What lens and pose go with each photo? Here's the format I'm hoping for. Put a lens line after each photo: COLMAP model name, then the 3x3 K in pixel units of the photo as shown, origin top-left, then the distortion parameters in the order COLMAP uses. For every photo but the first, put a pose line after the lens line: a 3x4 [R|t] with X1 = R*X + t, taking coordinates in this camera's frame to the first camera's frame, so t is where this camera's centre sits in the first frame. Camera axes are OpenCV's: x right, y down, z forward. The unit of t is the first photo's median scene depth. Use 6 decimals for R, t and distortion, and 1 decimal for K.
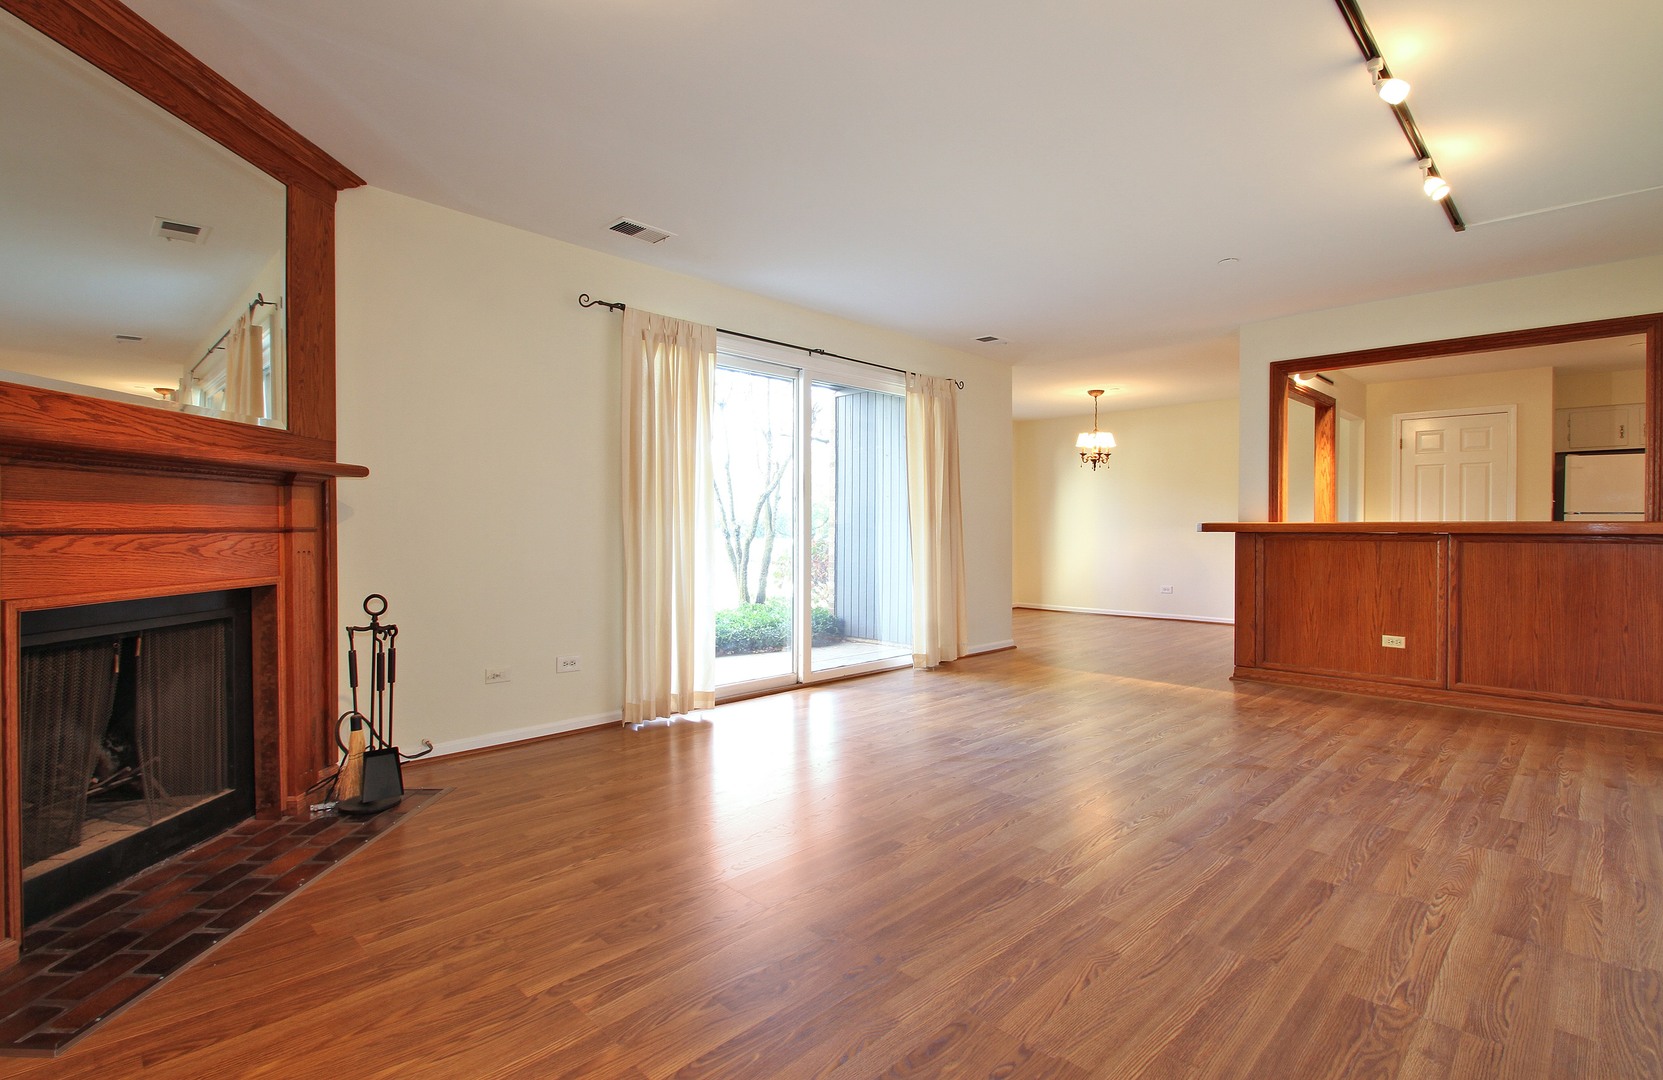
lens RADIAL K [[784.0, 0, 830.8], [0, 784.0, 542.5], [0, 0, 1]] dist [-0.004944, -0.003239]
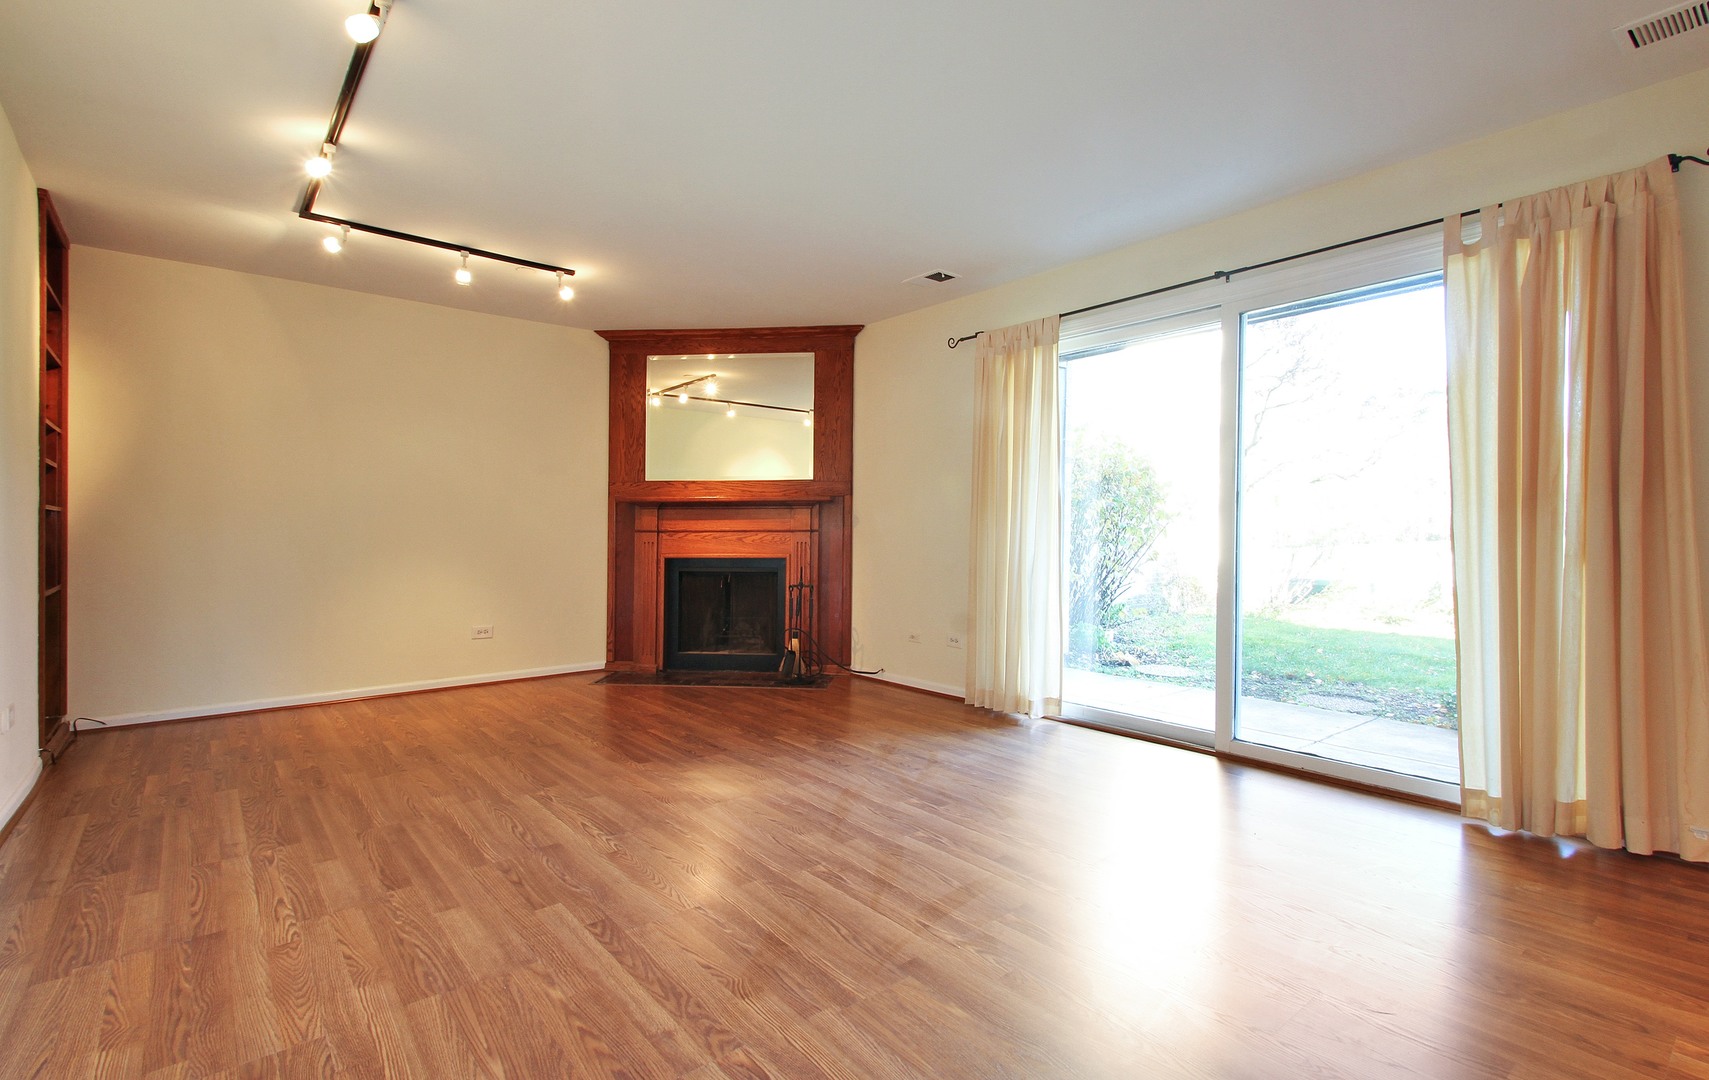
lens RADIAL K [[779.2, 0, 845.9], [0, 779.2, 530.3], [0, 0, 1]] dist [0.026956, -0.000033]
pose [[-0.092784, -0.001971, -0.995684, 1.588248], [-0.018418, 0.999830, -0.000263, -0.025044], [0.995516, 0.018314, -0.092804, 1.659291]]
